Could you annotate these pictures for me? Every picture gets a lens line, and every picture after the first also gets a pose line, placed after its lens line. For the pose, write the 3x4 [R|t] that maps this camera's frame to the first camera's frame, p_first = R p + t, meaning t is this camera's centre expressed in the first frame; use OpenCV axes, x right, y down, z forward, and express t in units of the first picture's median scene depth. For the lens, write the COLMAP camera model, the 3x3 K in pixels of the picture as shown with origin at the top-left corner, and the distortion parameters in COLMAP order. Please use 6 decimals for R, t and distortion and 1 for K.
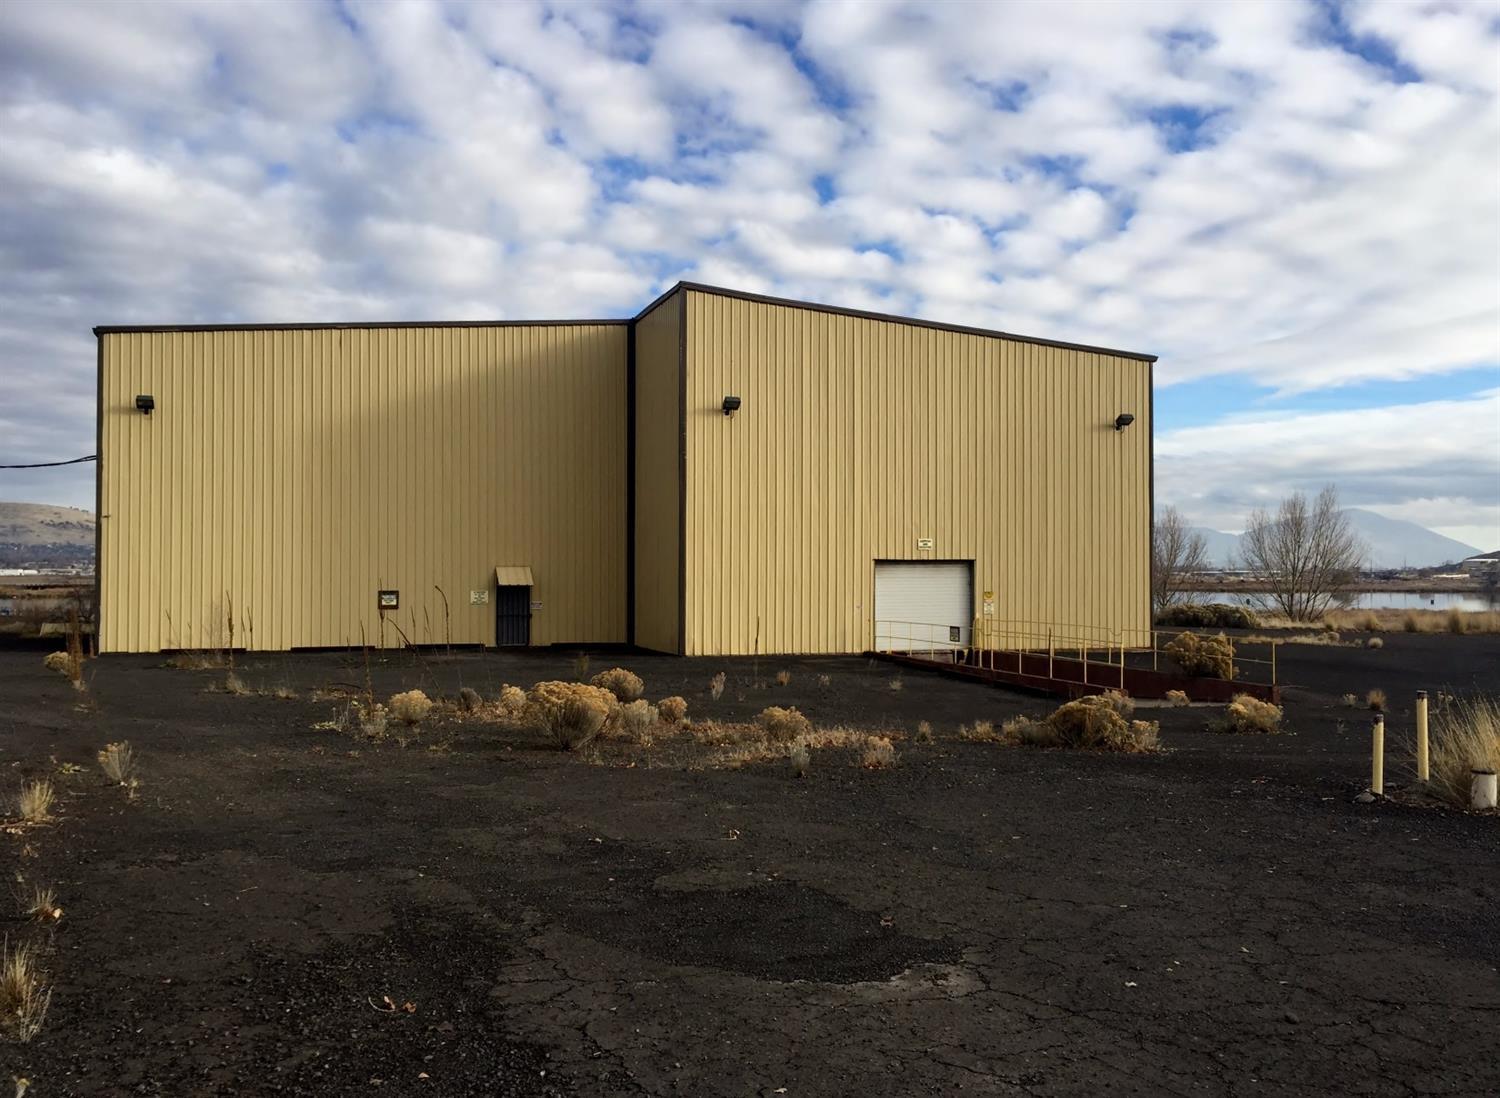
lens RADIAL K [[1333.2, 0, 750.7], [0, 1333.2, 568.1], [0, 0, 1]] dist [0.144441, -0.246271]
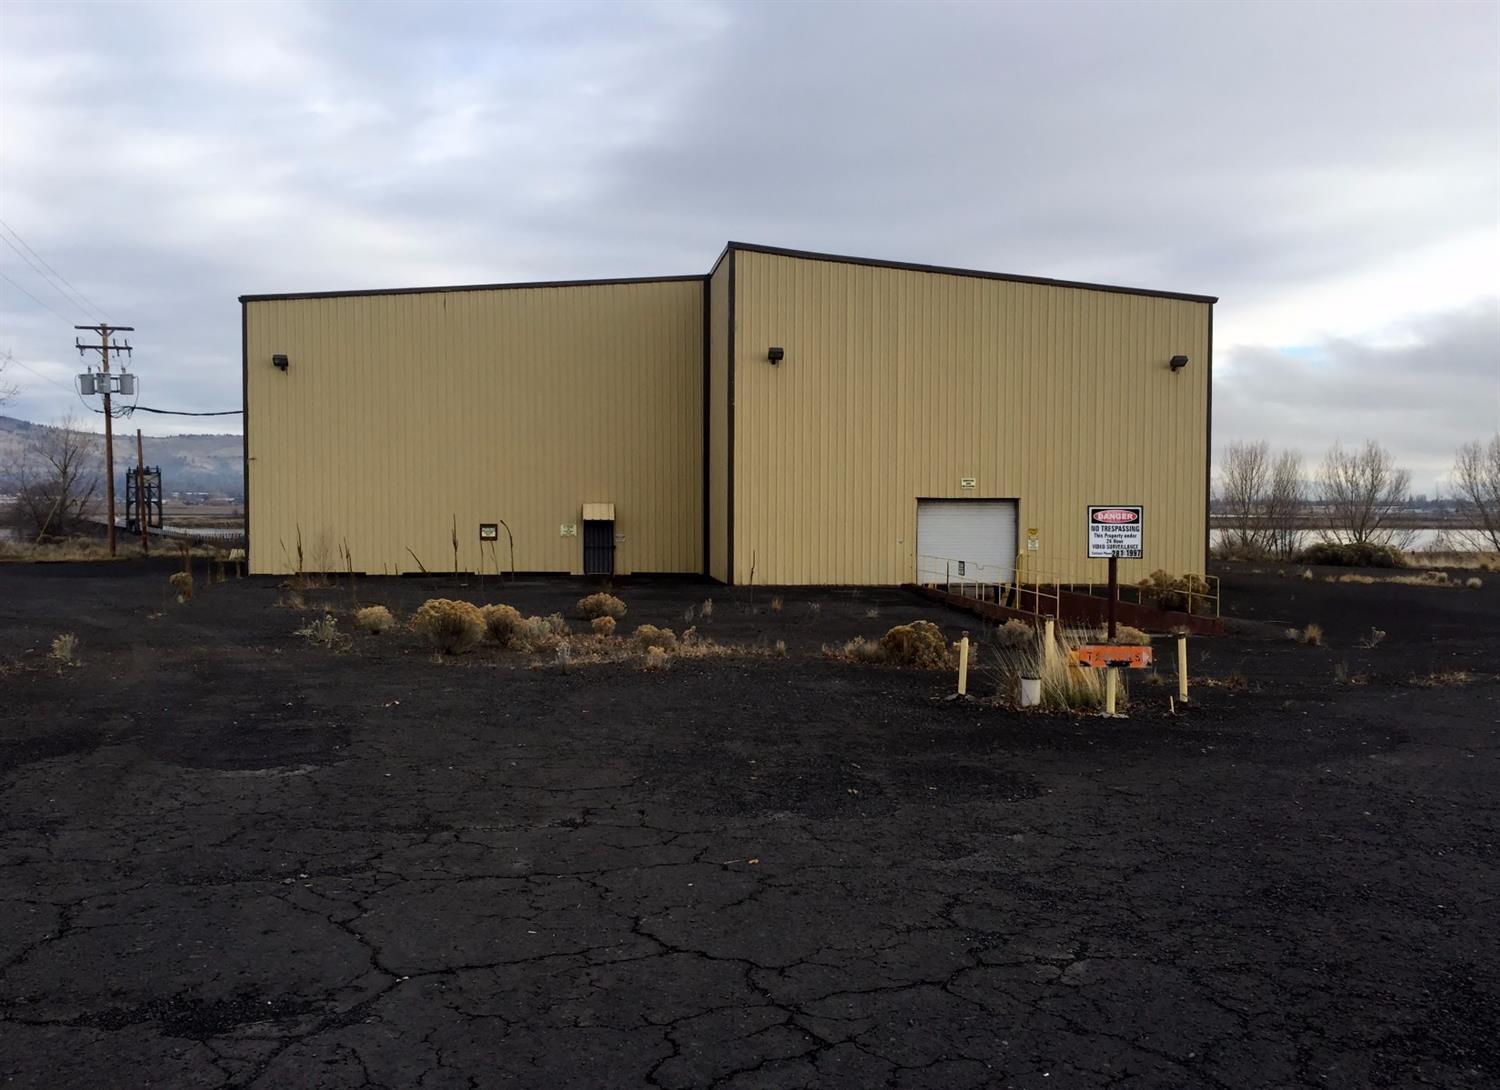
lens RADIAL K [[1340.6, 0, 750.0], [0, 1340.6, 545.0], [0, 0, 1]] dist [0.128886, -0.168259]
pose [[0.984927, 0.009606, -0.172705, 0.144212], [-0.004012, 0.999457, 0.032712, -0.003464], [0.172926, -0.031526, 0.984430, -0.078127]]
